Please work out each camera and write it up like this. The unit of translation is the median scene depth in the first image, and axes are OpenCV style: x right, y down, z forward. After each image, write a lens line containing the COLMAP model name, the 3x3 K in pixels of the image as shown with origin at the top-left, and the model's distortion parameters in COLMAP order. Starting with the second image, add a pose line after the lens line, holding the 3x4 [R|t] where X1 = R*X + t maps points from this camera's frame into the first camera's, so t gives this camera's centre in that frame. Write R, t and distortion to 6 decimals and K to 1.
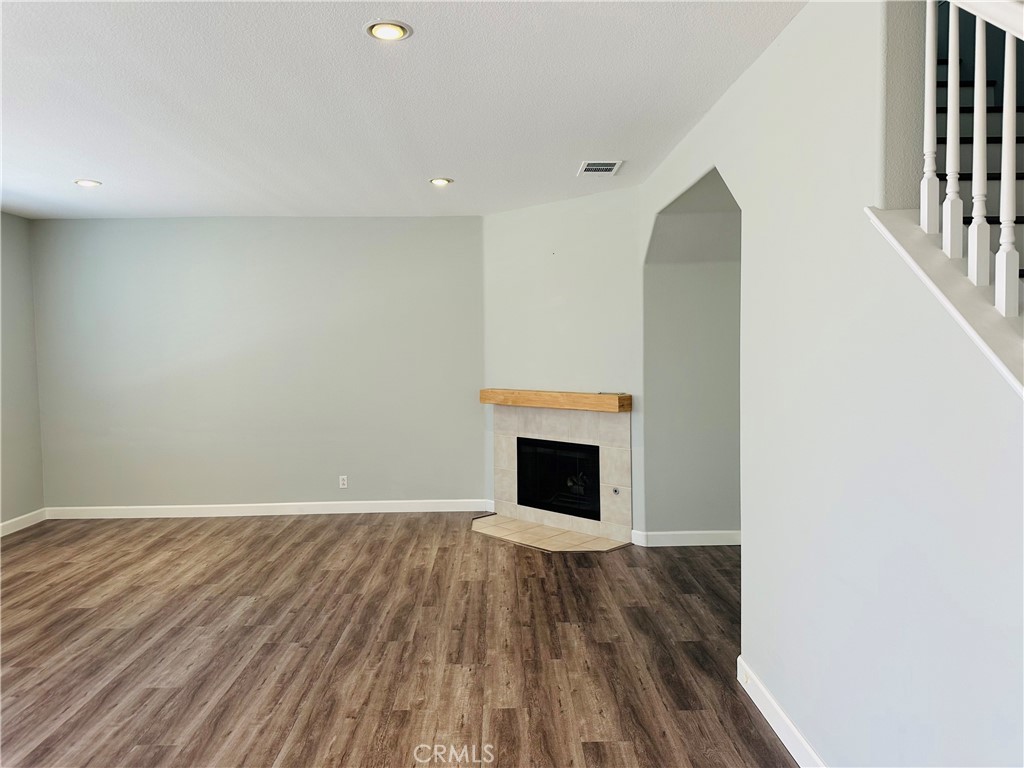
lens RADIAL K [[726.4, 0, 509.7], [0, 726.4, 382.1], [0, 0, 1]] dist [0.013472, -0.045200]
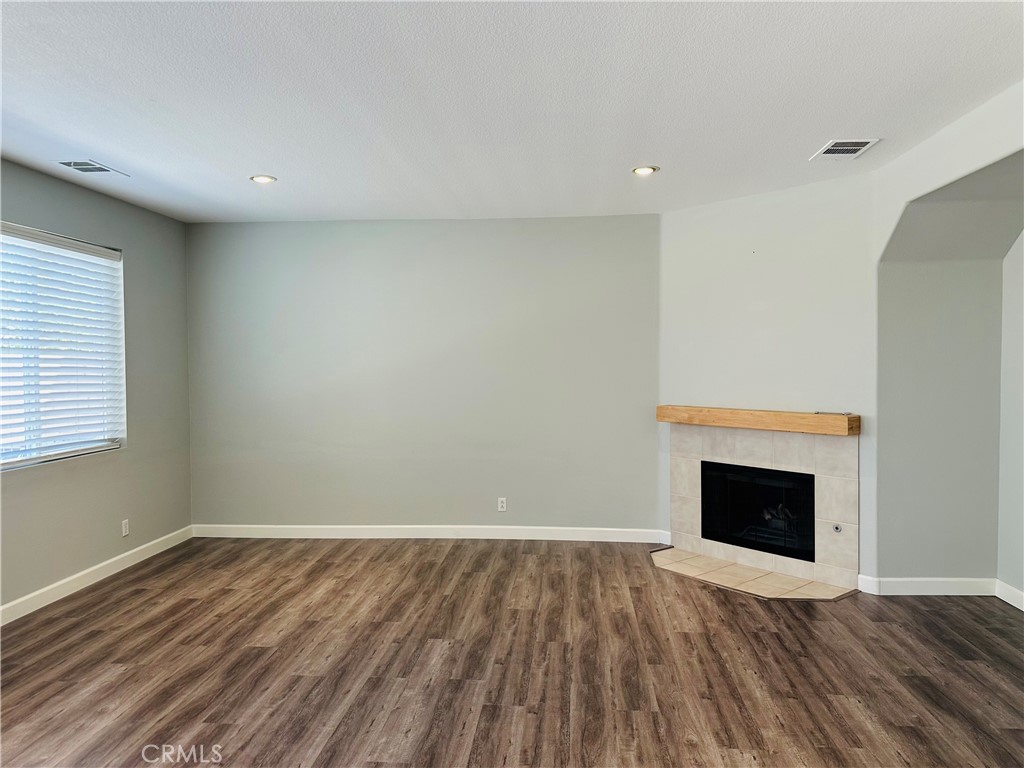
lens RADIAL K [[726.4, 0, 501.4], [0, 726.4, 373.4], [0, 0, 1]] dist [0.013472, -0.045200]
pose [[0.994169, 0.009918, -0.107376, -0.170769], [-0.013395, 0.999407, -0.031711, 0.001042], [0.106998, 0.032965, 0.993713, 0.112010]]
